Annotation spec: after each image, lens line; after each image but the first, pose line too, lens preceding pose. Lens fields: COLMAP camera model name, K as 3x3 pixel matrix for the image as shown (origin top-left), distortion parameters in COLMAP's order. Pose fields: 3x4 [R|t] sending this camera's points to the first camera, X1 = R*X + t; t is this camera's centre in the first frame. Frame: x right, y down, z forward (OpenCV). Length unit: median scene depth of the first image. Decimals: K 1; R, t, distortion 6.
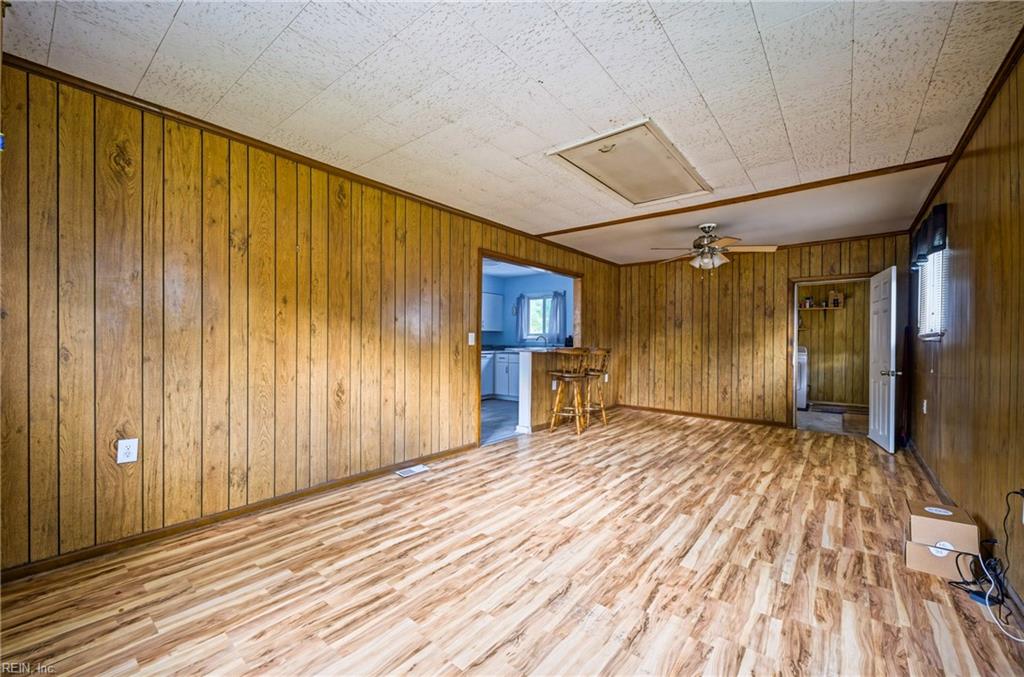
lens RADIAL K [[407.6, 0, 513.0], [0, 407.6, 340.9], [0, 0, 1]] dist [0.003665, 0.000071]
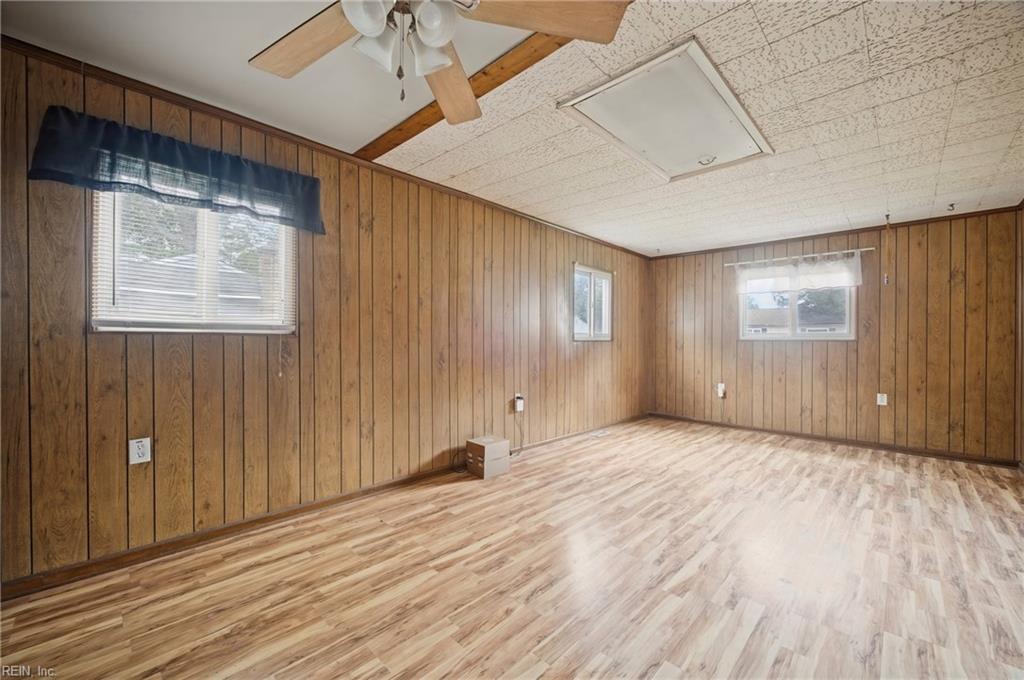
lens RADIAL K [[407.6, 0, 511.5], [0, 407.6, 341.9], [0, 0, 1]] dist [0.003665, 0.000071]
pose [[-0.996262, -0.018618, 0.084347, 0.624650], [-0.017992, 0.999805, 0.008175, -0.000530], [-0.084483, 0.006627, -0.996403, 2.047333]]
